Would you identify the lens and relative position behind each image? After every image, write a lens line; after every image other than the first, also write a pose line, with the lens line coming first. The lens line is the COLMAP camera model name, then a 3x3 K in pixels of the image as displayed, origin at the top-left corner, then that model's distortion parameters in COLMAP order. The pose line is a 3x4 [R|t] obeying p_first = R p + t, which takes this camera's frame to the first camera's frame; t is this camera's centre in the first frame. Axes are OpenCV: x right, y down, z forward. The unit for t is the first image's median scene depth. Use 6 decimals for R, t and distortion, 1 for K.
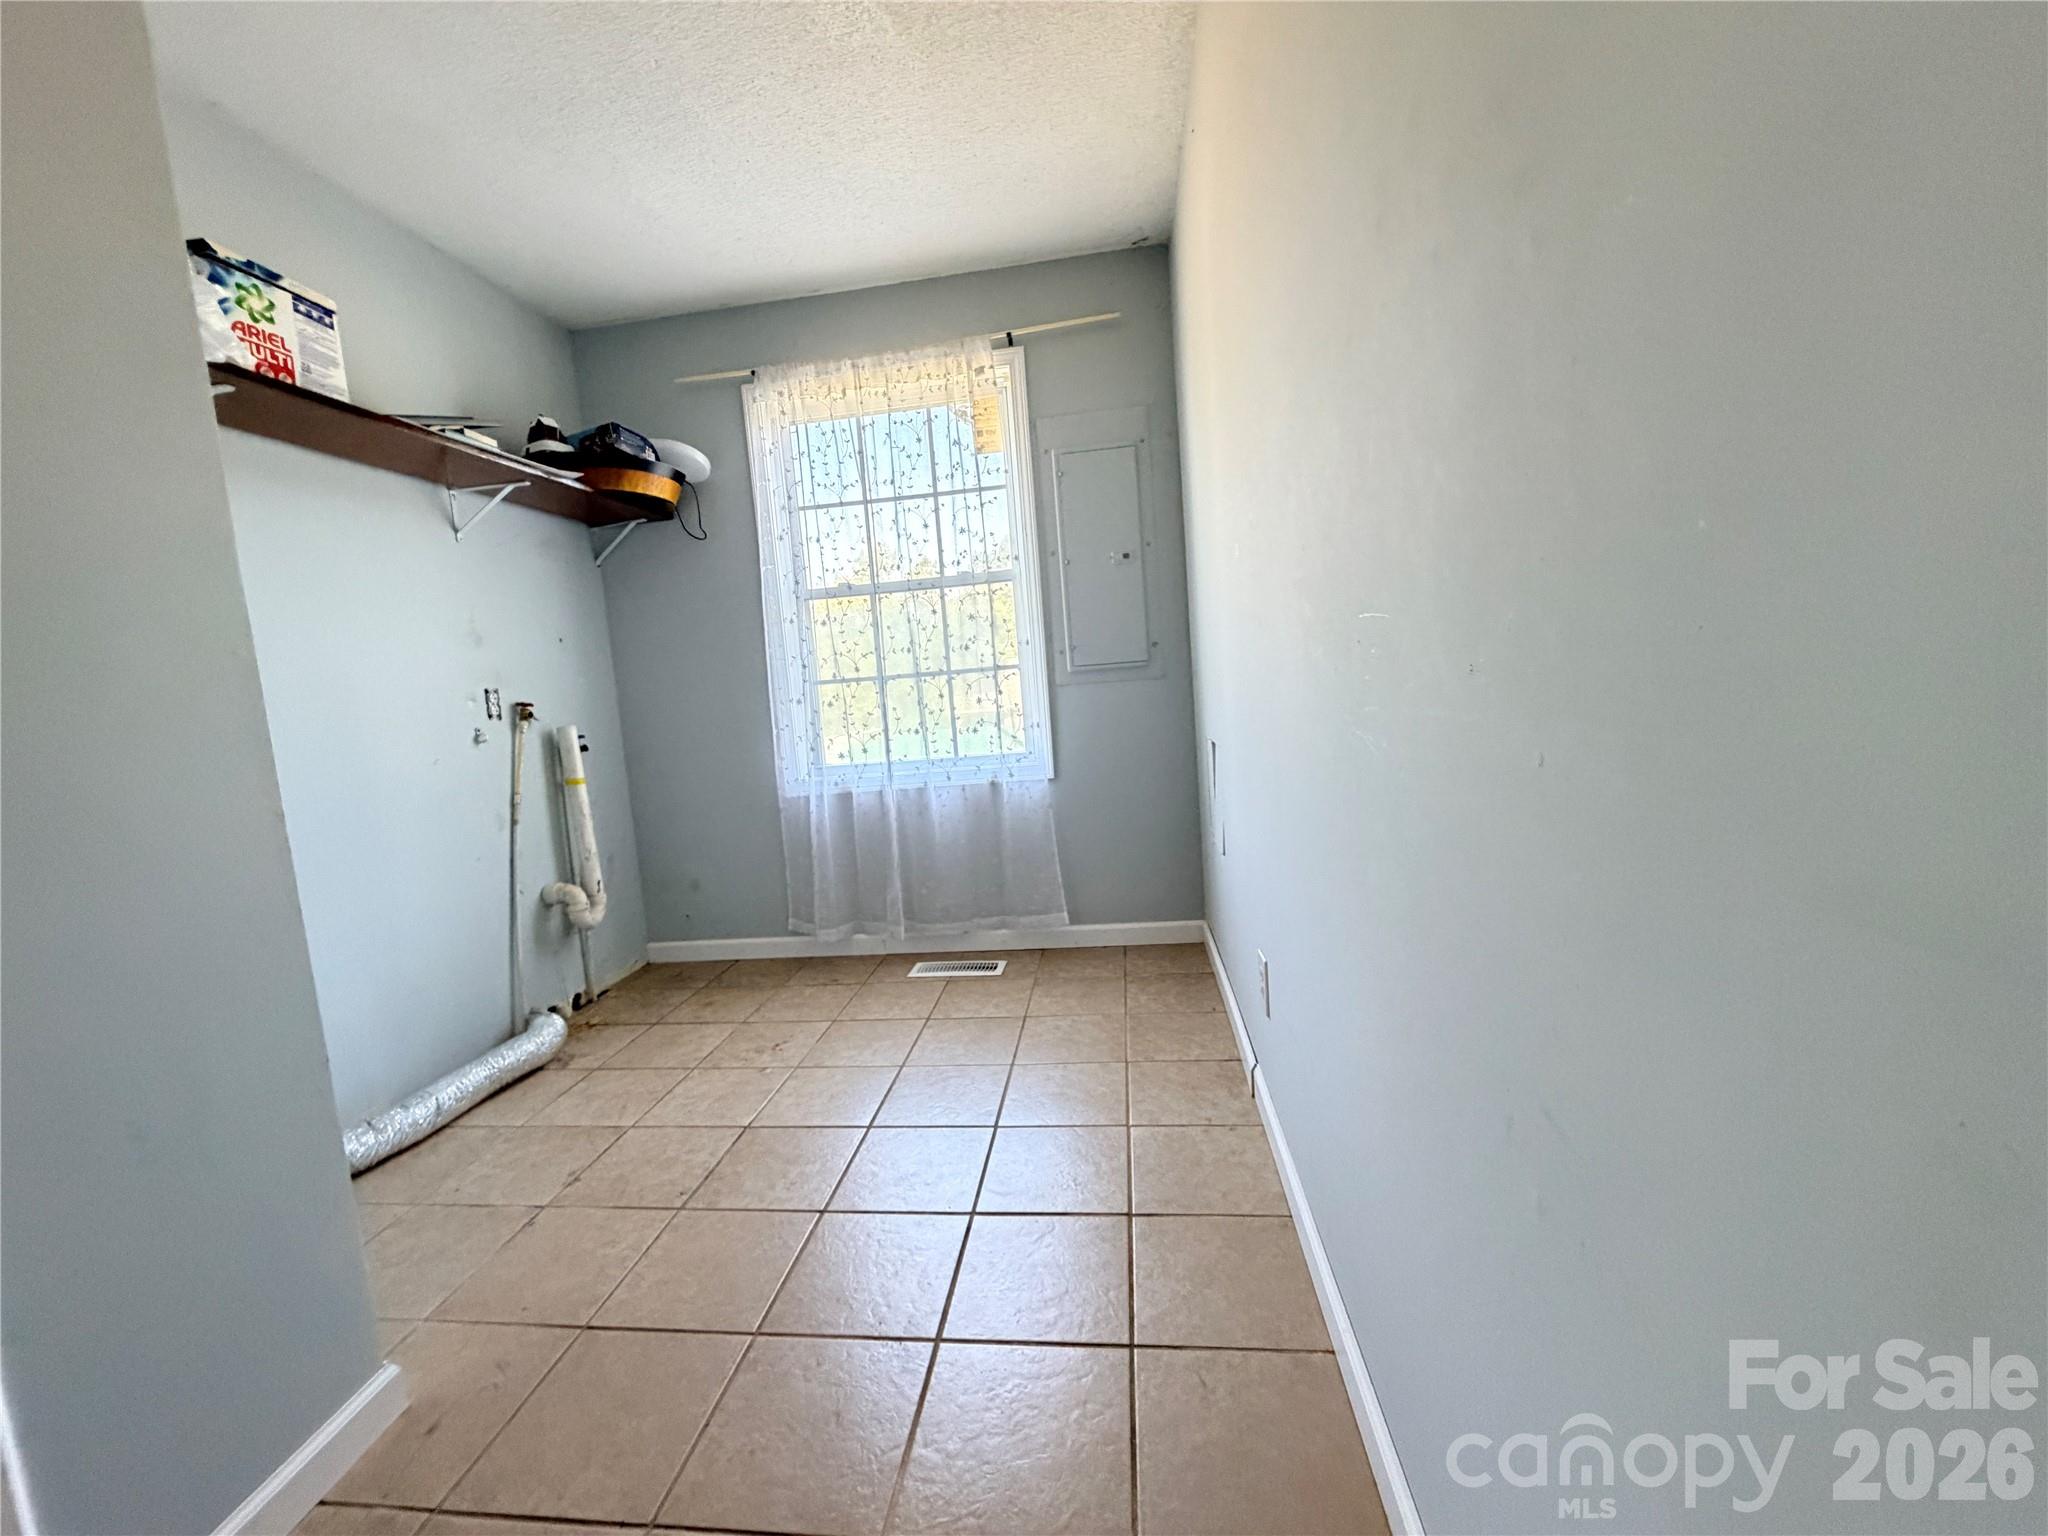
lens RADIAL K [[820.5, 0, 1022.3], [0, 820.5, 769.1], [0, 0, 1]] dist [-0.000954, 0.001192]
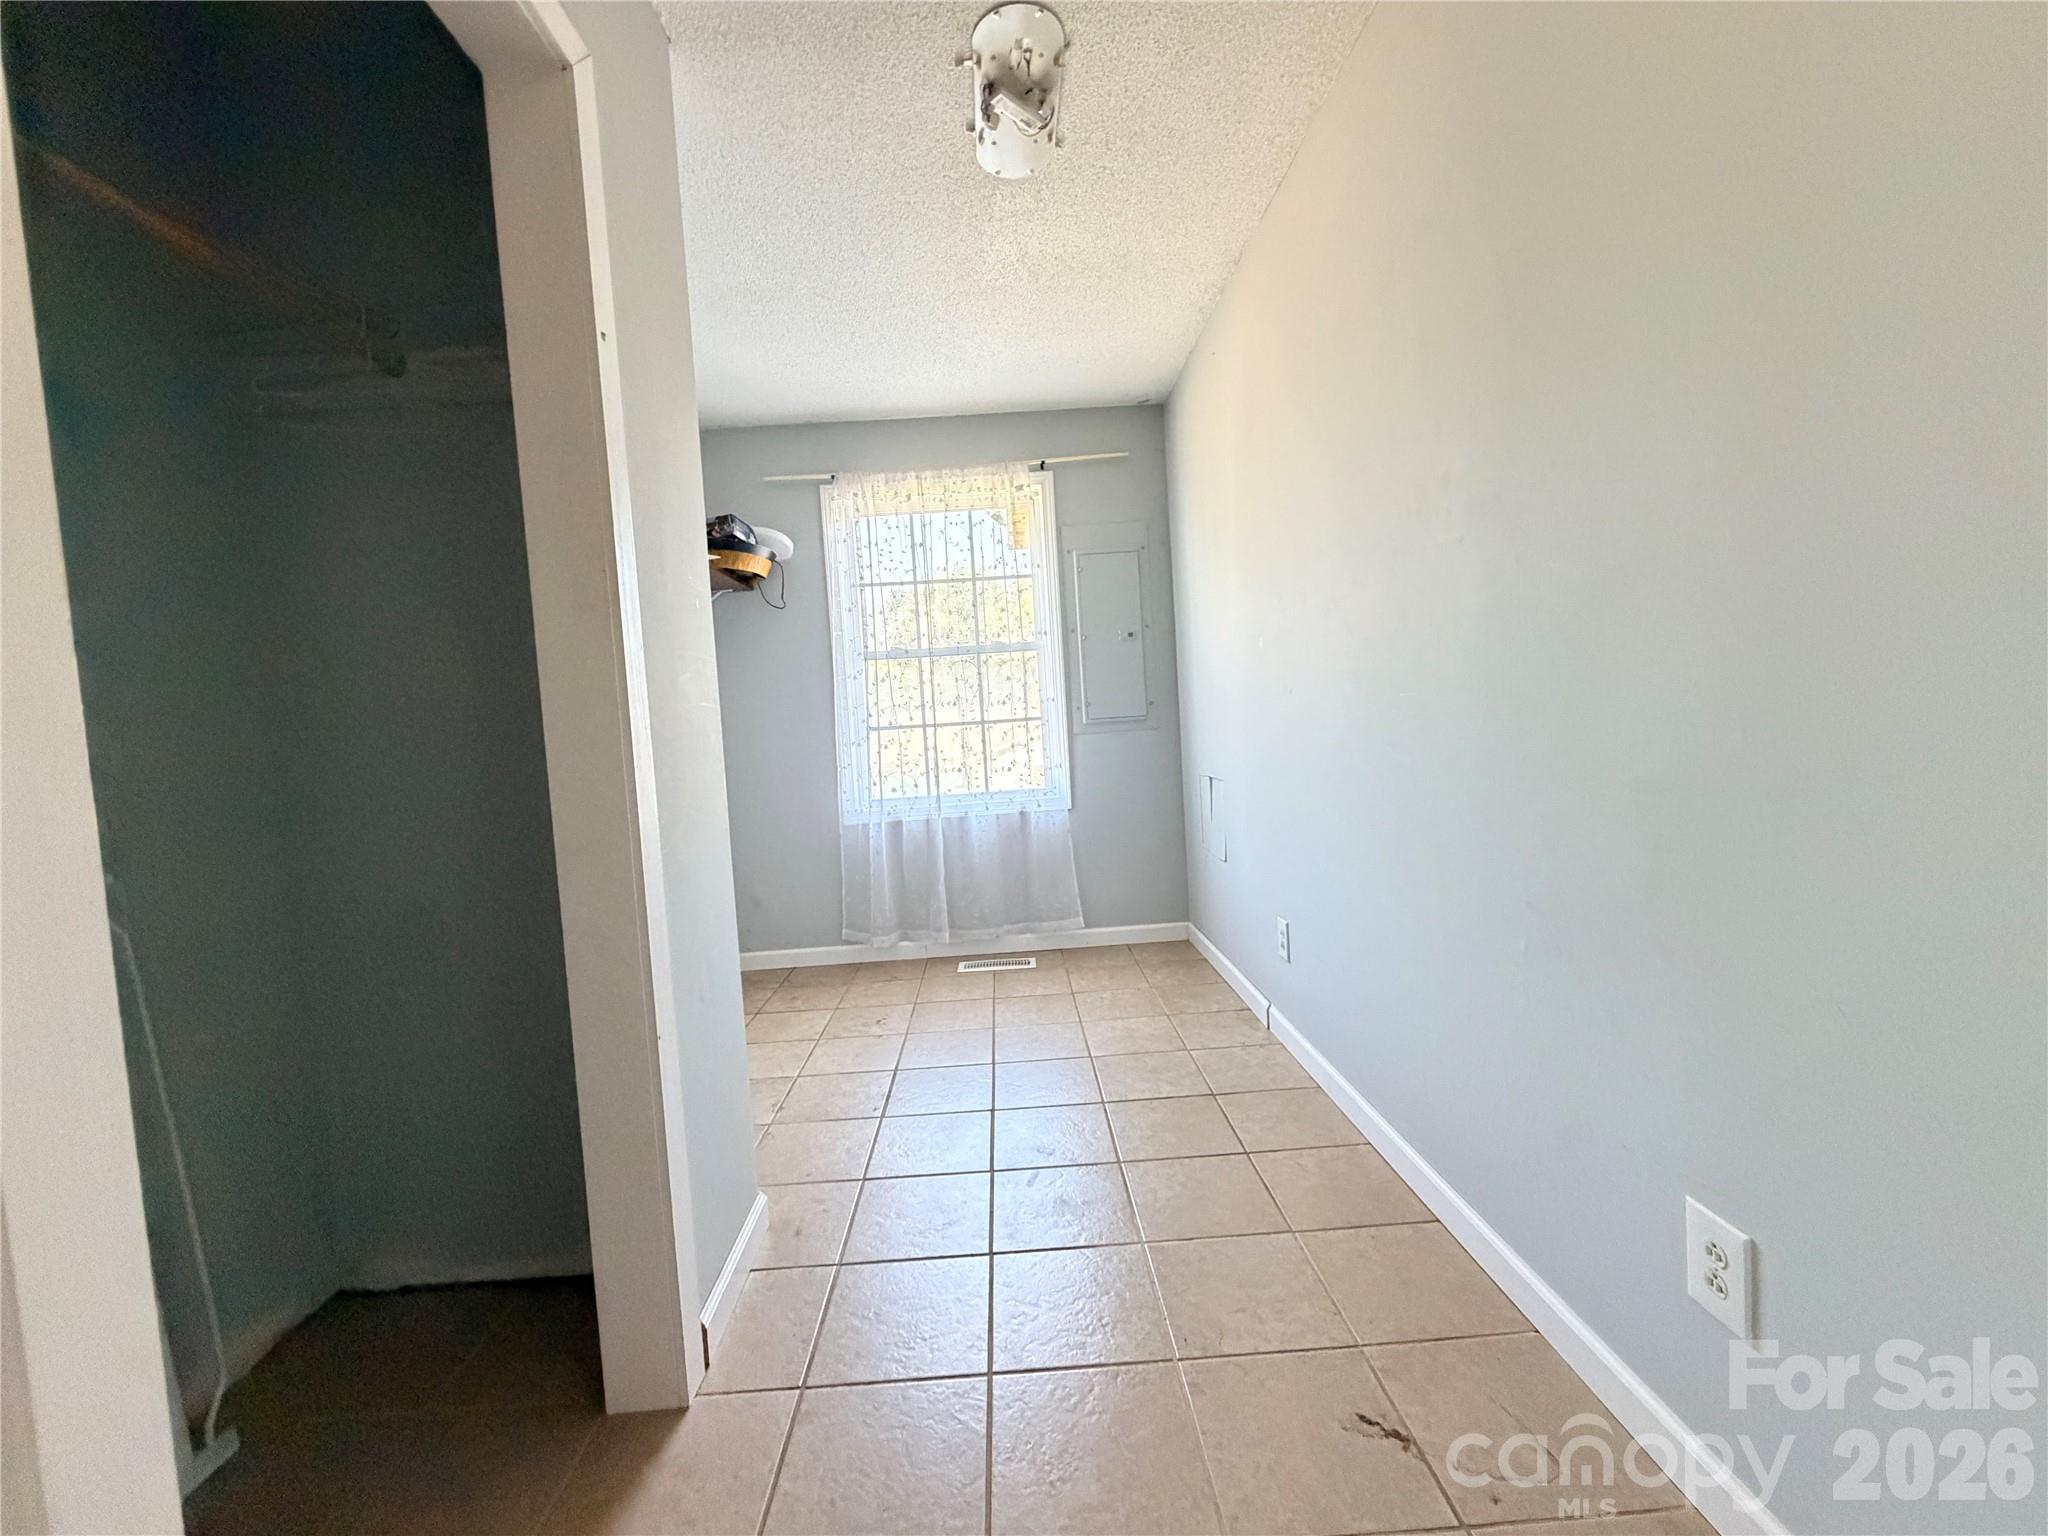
lens RADIAL K [[820.5, 0, 1023.3], [0, 820.5, 766.9], [0, 0, 1]] dist [-0.000954, 0.001192]
pose [[0.988593, 0.009348, 0.150320, -0.227824], [0.000973, 0.997655, -0.068443, 0.034408], [-0.150608, 0.067809, 0.986265, -0.224737]]
